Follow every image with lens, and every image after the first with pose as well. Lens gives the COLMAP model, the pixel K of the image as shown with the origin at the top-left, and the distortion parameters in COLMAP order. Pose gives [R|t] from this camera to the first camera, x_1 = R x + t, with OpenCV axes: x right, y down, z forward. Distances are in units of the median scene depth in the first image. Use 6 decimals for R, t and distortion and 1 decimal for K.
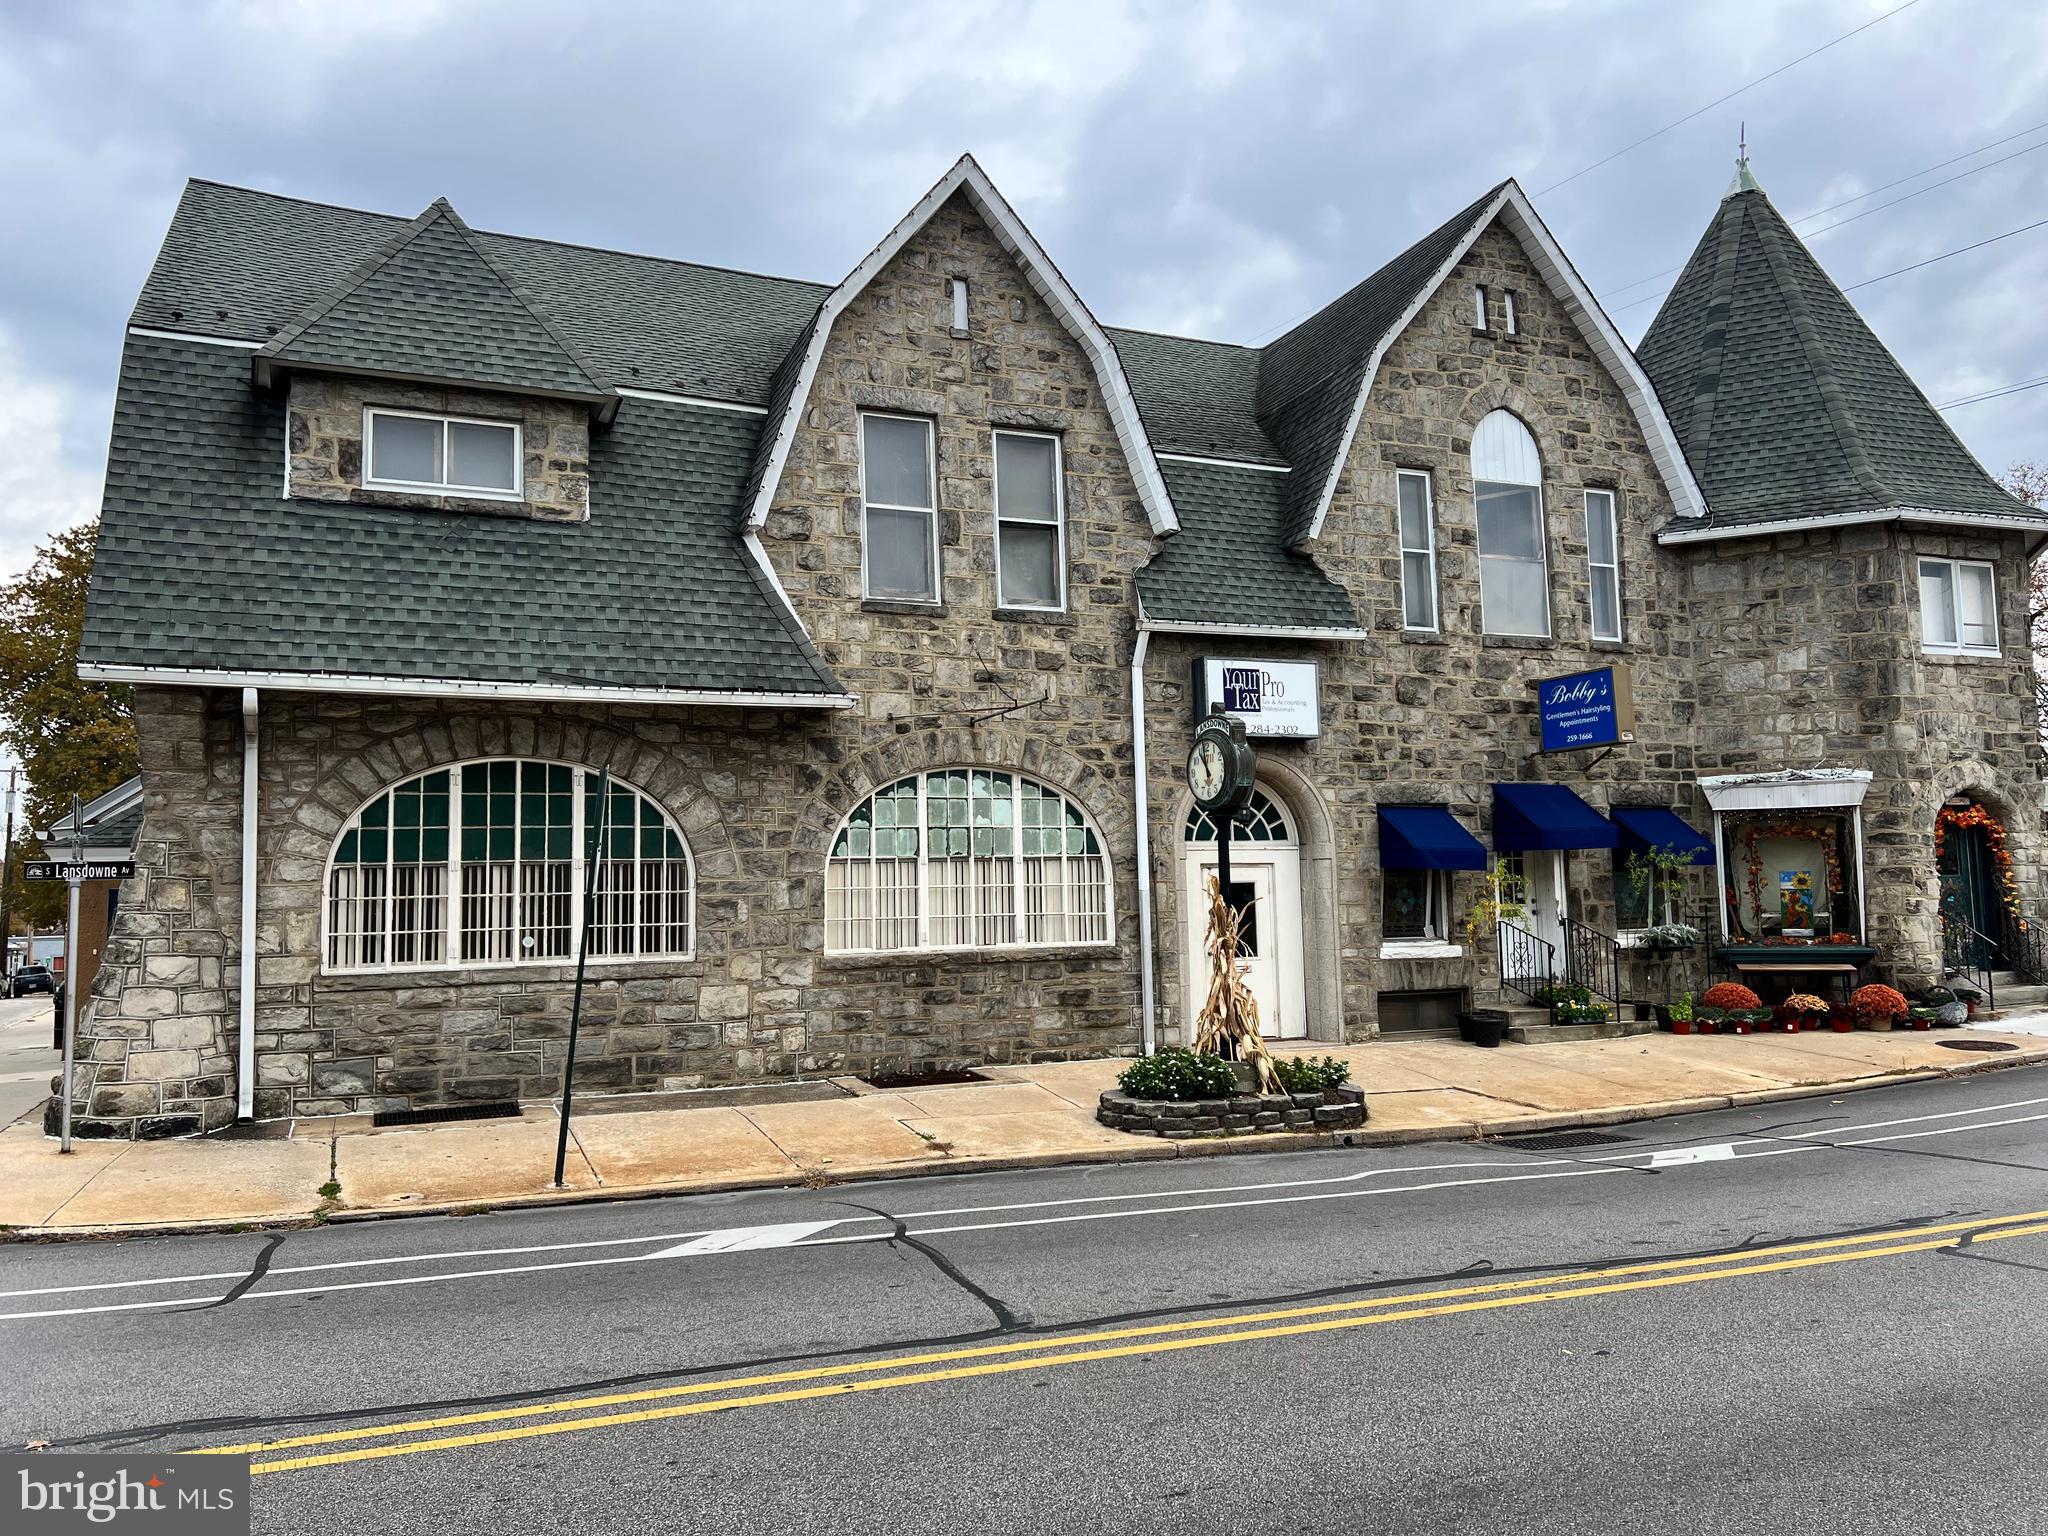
lens RADIAL K [[1527.8, 0, 1020.2], [0, 1527.8, 757.5], [0, 0, 1]] dist [0.073147, -0.073729]
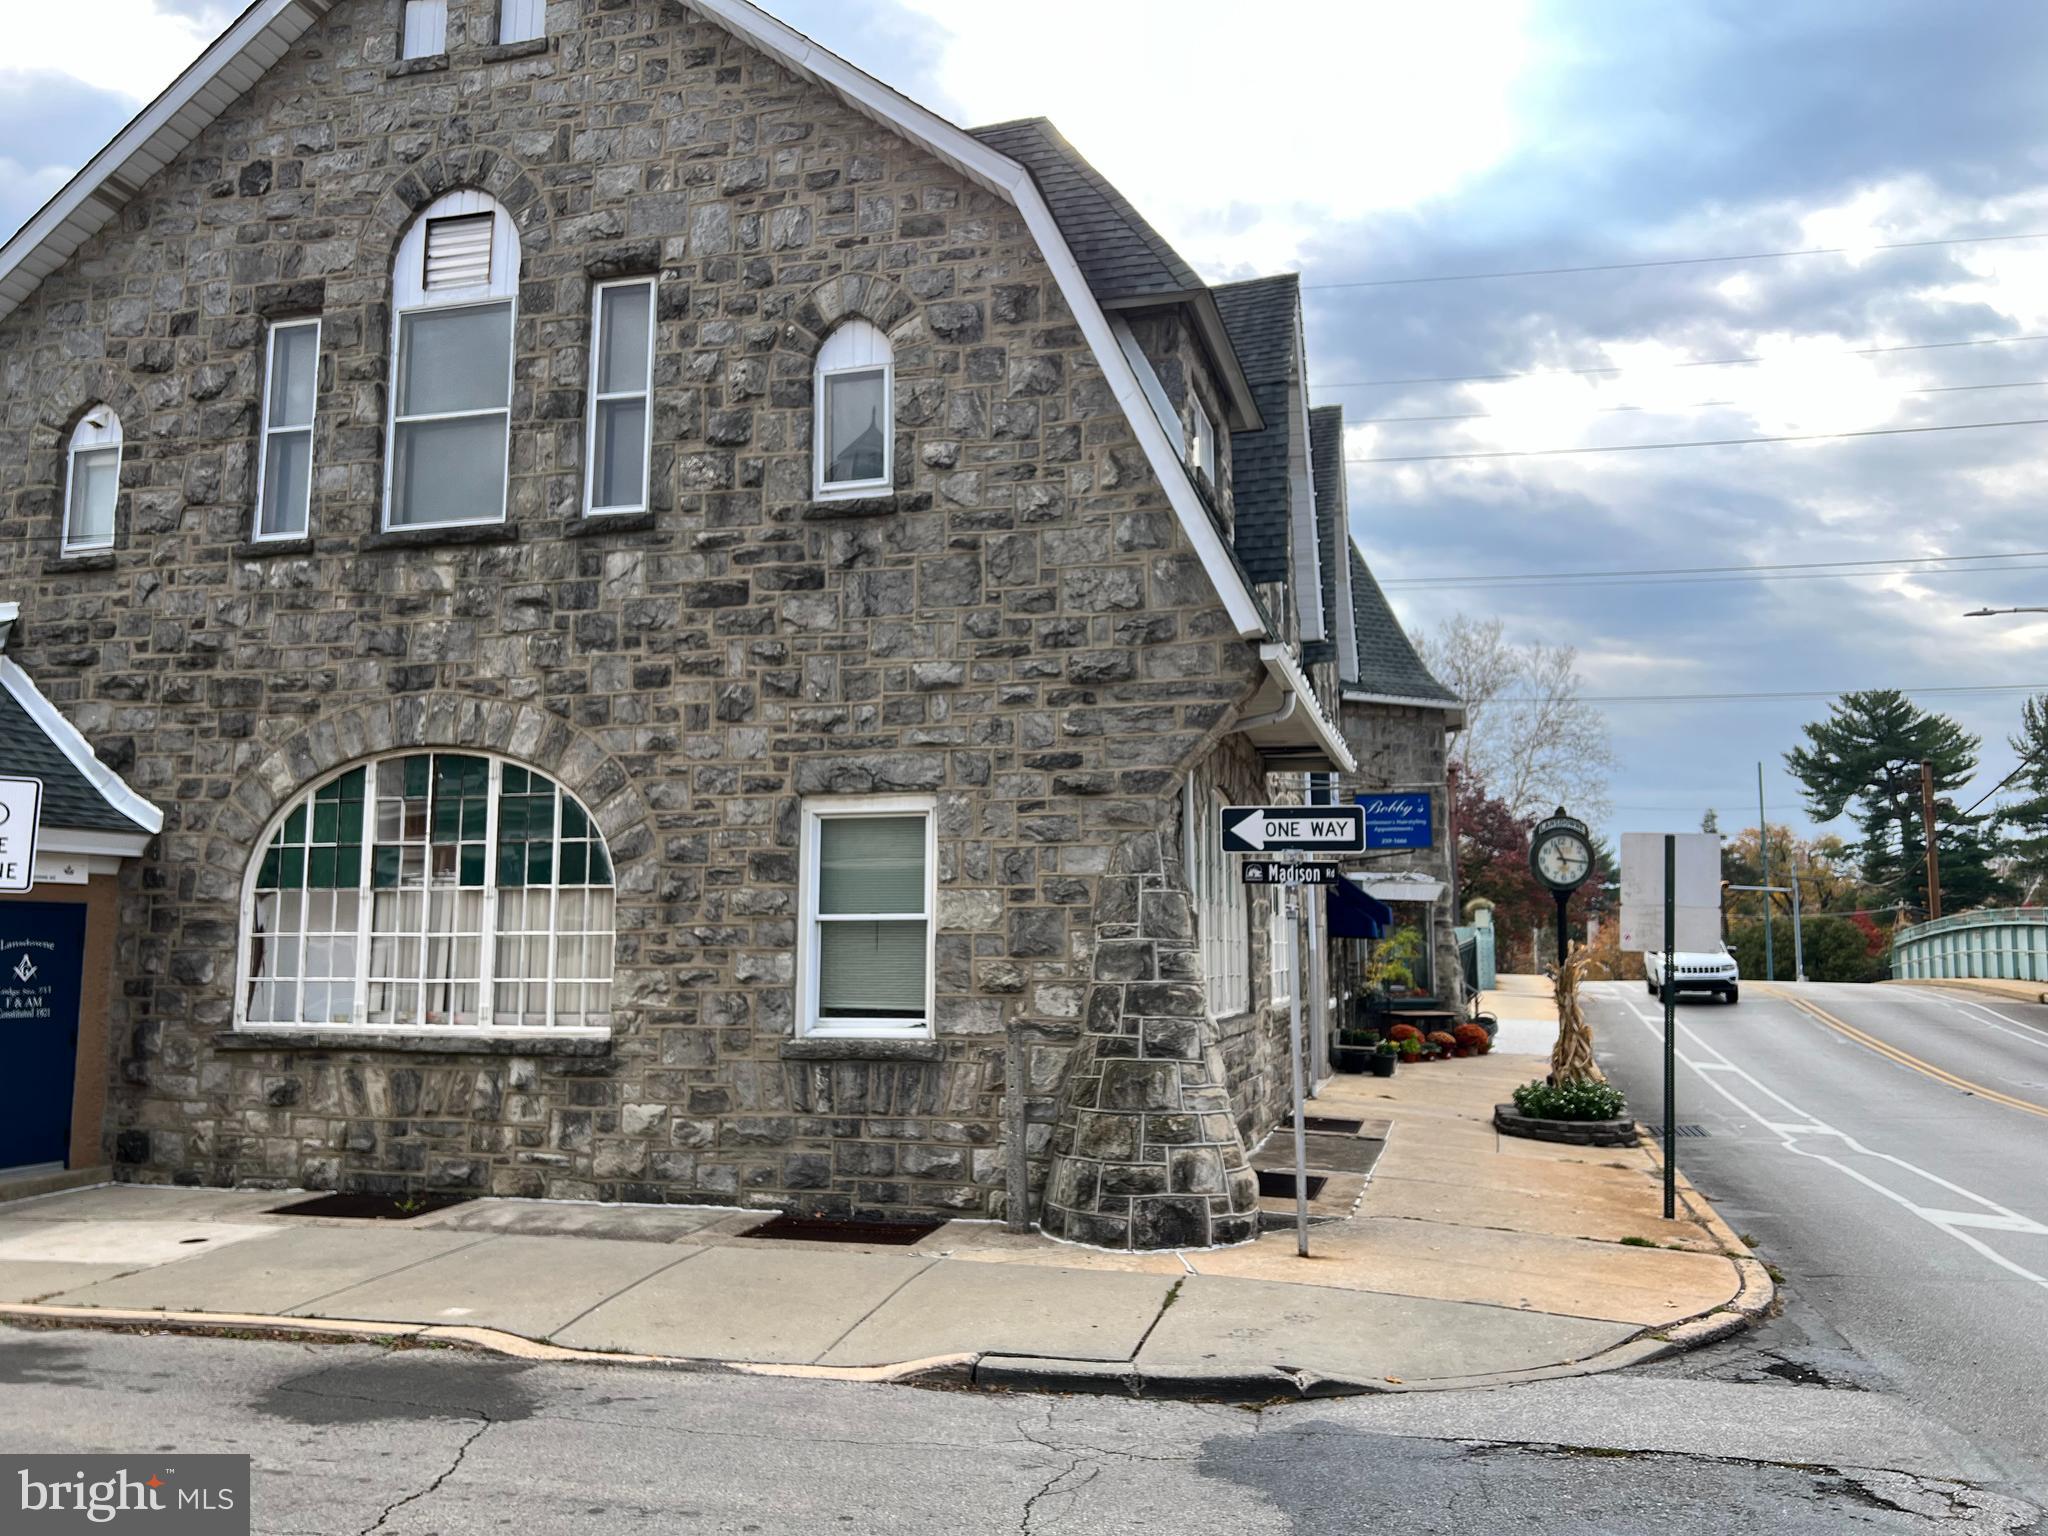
lens RADIAL K [[1527.8, 0, 1033.9], [0, 1527.8, 771.4], [0, 0, 1]] dist [0.073147, -0.073729]
pose [[0.626569, 0.112659, 0.771180, -0.951925], [-0.090462, 0.993322, -0.071612, 0.055495], [-0.774098, -0.024893, 0.632576, 0.437940]]
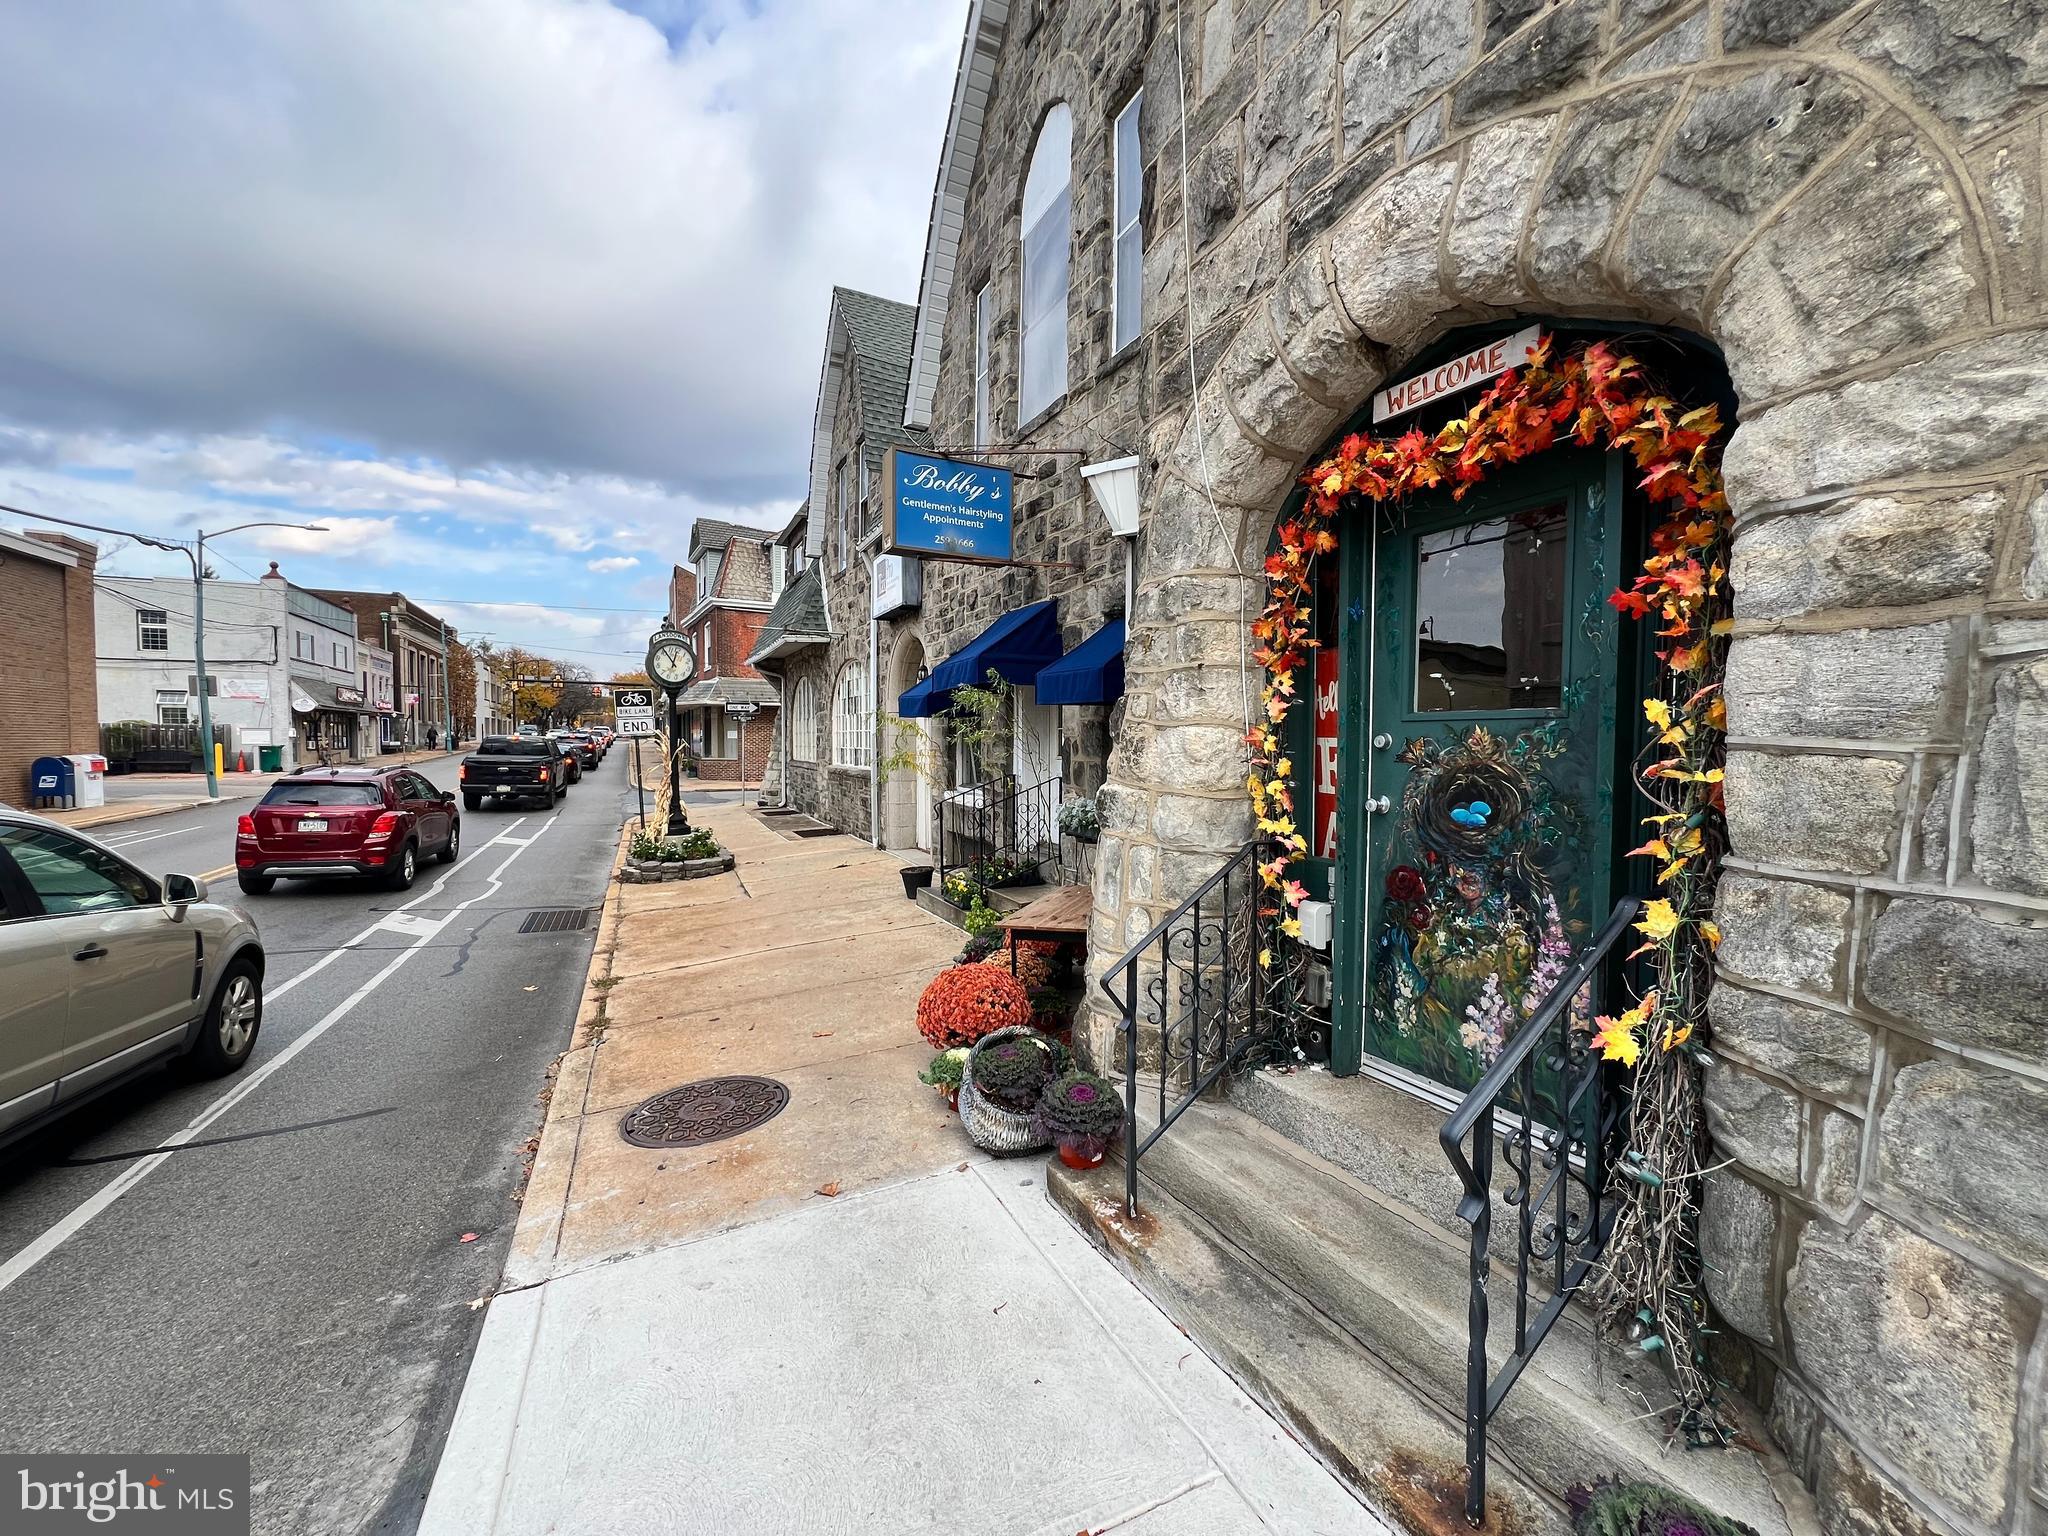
lens RADIAL K [[819.5, 0, 1017.0], [0, 819.5, 765.3], [0, 0, 1]] dist [-0.001499, 0.000641]
pose [[0.034317, 0.053271, -0.997990, 0.863973], [0.091716, 0.994197, 0.056222, 0.084750], [0.995194, -0.093461, 0.029232, 1.112153]]
